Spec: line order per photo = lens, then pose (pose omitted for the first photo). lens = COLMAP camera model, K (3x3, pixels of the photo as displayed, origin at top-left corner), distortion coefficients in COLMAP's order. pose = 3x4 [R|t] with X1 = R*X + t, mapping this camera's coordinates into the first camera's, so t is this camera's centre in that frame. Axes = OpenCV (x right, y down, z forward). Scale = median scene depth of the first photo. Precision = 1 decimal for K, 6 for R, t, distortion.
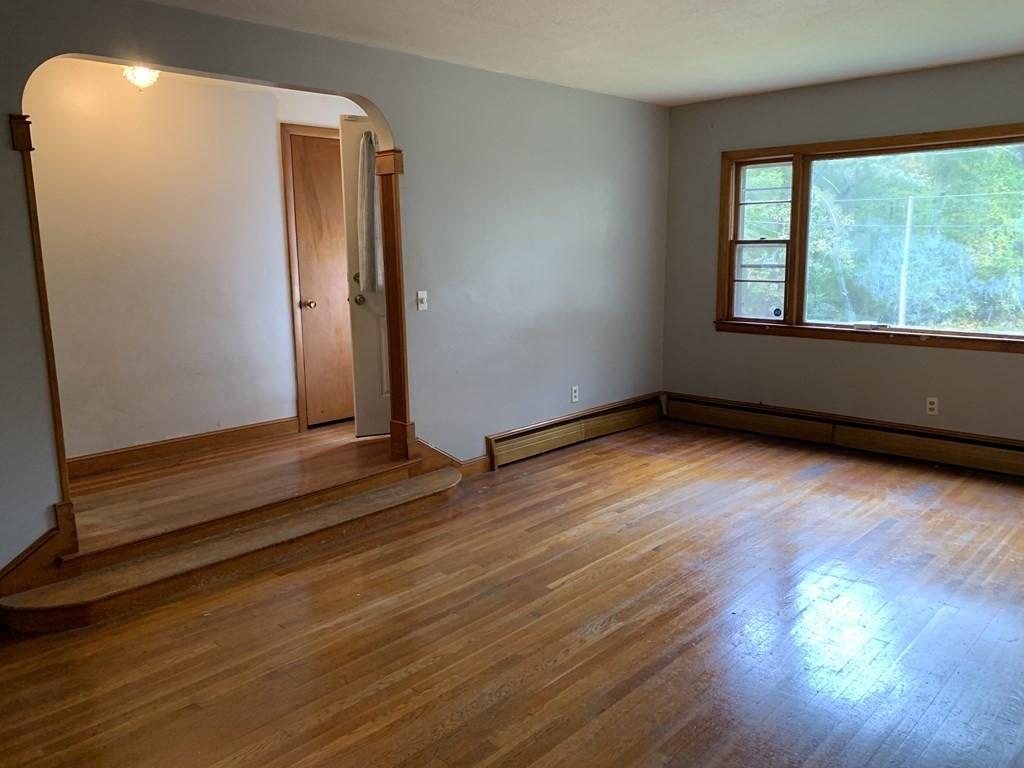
lens RADIAL K [[771.6, 0, 509.9], [0, 771.6, 369.3], [0, 0, 1]] dist [0.045894, 0.000048]
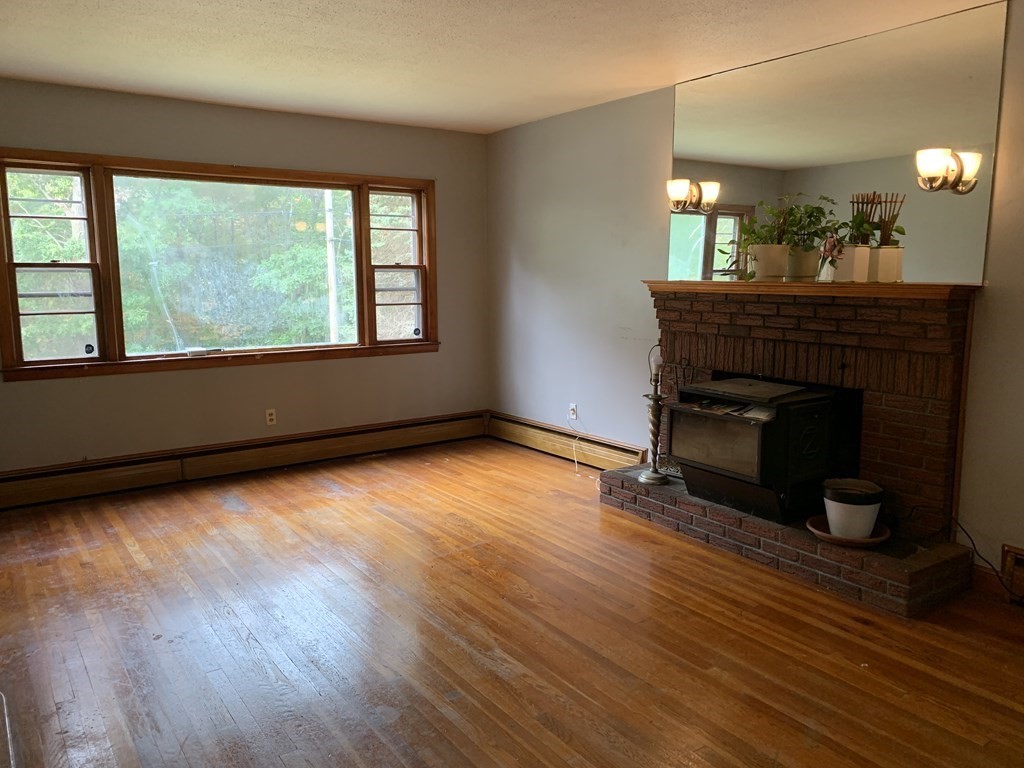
lens RADIAL K [[792.4, 0, 505.0], [0, 792.4, 379.3], [0, 0, 1]] dist [0.046823, -0.002302]
pose [[0.213893, -0.132961, 0.967766, -0.497599], [0.156301, 0.982588, 0.100452, -0.070585], [-0.964272, 0.129777, 0.230951, 0.447885]]
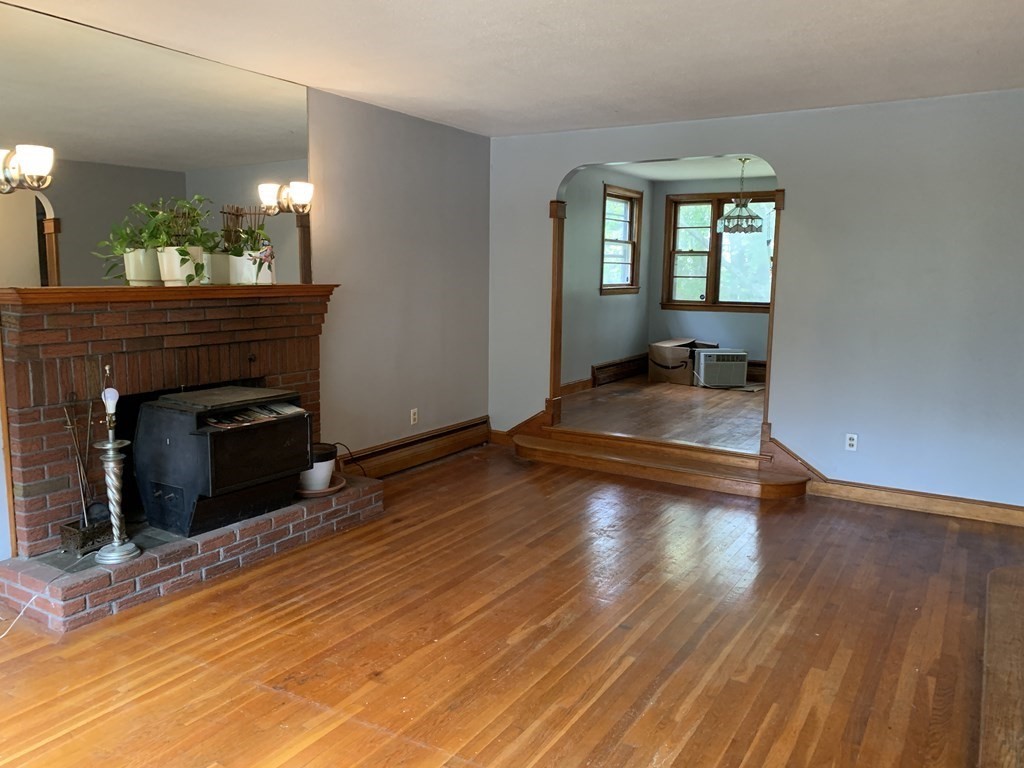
lens RADIAL K [[792.4, 0, 505.0], [0, 792.4, 379.3], [0, 0, 1]] dist [0.046823, -0.002302]
pose [[-0.978860, 0.028652, -0.202516, 0.256679], [-0.031021, 0.957889, 0.285459, -0.193911], [0.202166, 0.285706, -0.936750, 1.210458]]
